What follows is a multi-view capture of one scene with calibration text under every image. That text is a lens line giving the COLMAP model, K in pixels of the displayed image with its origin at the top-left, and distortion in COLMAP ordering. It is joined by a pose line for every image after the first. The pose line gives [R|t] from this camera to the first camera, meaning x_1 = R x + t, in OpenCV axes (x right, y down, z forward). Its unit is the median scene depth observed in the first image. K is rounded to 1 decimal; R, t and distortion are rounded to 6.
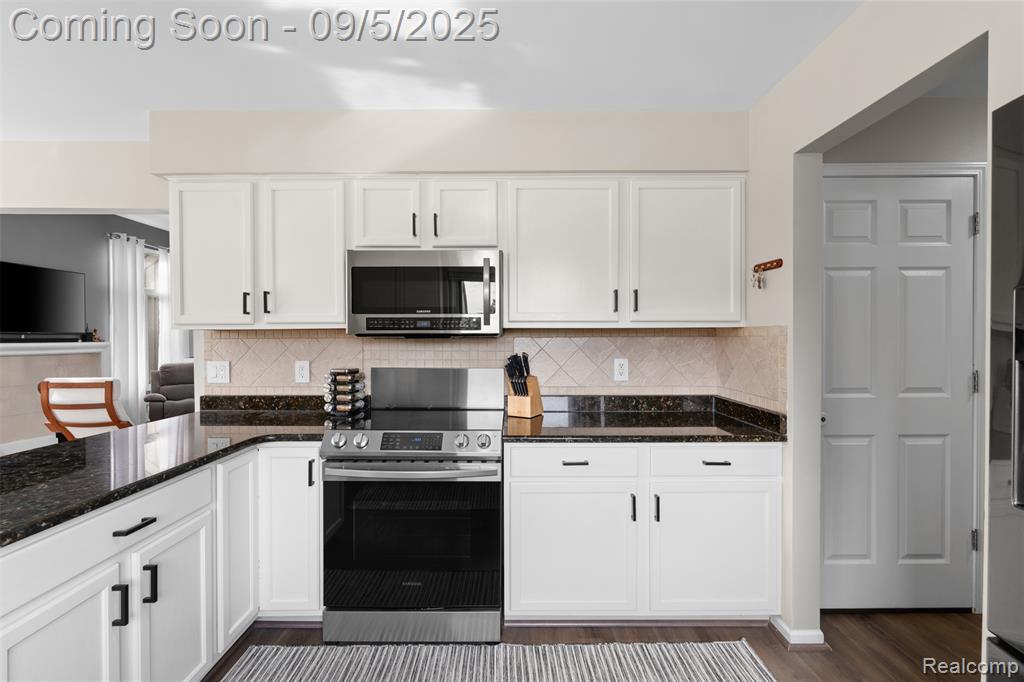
lens RADIAL K [[441.3, 0, 512.0], [0, 441.3, 341.0], [0, 0, 1]] dist [-0.002448, 0.000056]
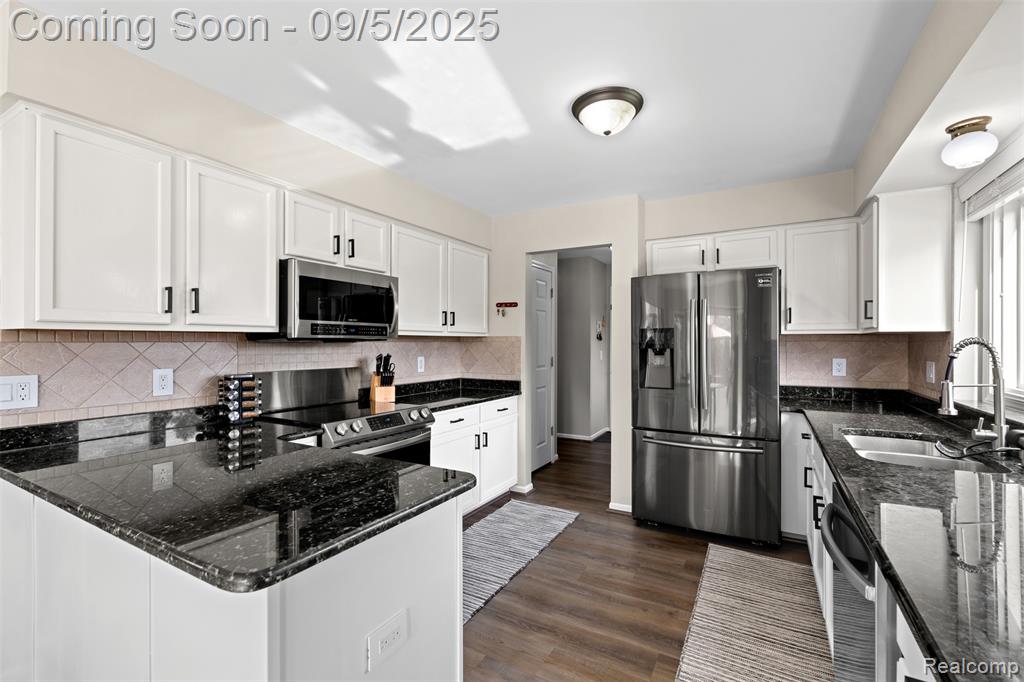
lens RADIAL K [[446.1, 0, 512.0], [0, 446.1, 341.0], [0, 0, 1]] dist [0.000664, 0.000180]
pose [[0.502858, 0.005271, 0.864353, -0.988997], [0.006110, 0.999935, -0.009653, 0.004723], [-0.864348, 0.010135, 0.502793, 0.010696]]
